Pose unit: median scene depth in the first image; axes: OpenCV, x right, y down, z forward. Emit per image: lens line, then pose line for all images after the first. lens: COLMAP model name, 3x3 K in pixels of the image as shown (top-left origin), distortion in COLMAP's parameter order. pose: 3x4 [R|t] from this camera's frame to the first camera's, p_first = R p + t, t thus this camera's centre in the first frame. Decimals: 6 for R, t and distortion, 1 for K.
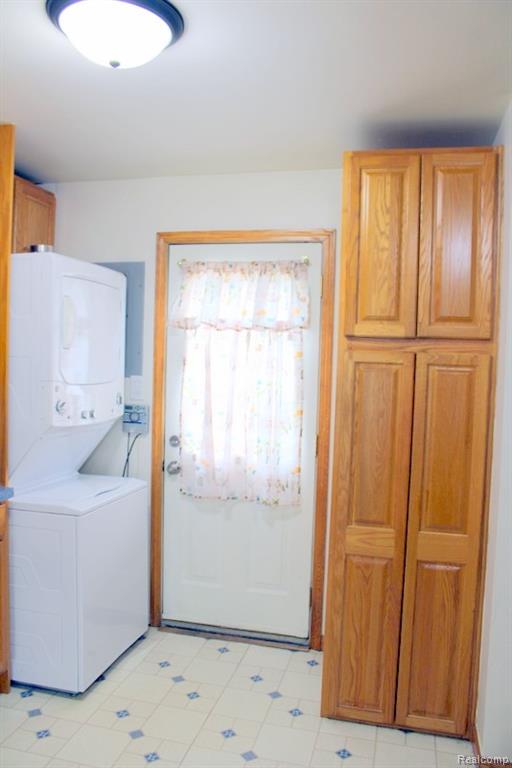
lens RADIAL K [[643.3, 0, 254.3], [0, 643.3, 384.9], [0, 0, 1]] dist [-0.118703, 0.033875]
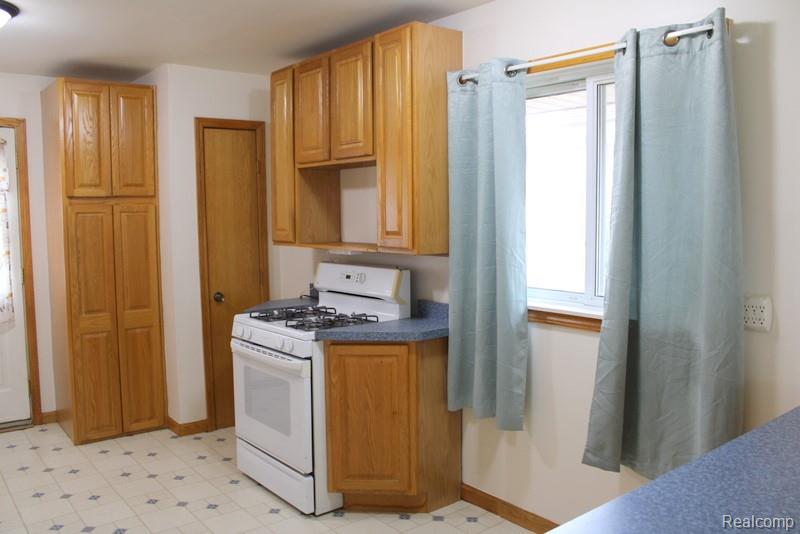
lens RADIAL K [[670.1, 0, 400.2], [0, 670.1, 268.1], [0, 0, 1]] dist [-0.118703, 0.033875]
pose [[0.612849, -0.105320, 0.783150, -0.637651], [0.061010, 0.994426, 0.085990, 0.011086], [-0.787841, -0.004919, 0.615859, -0.643203]]
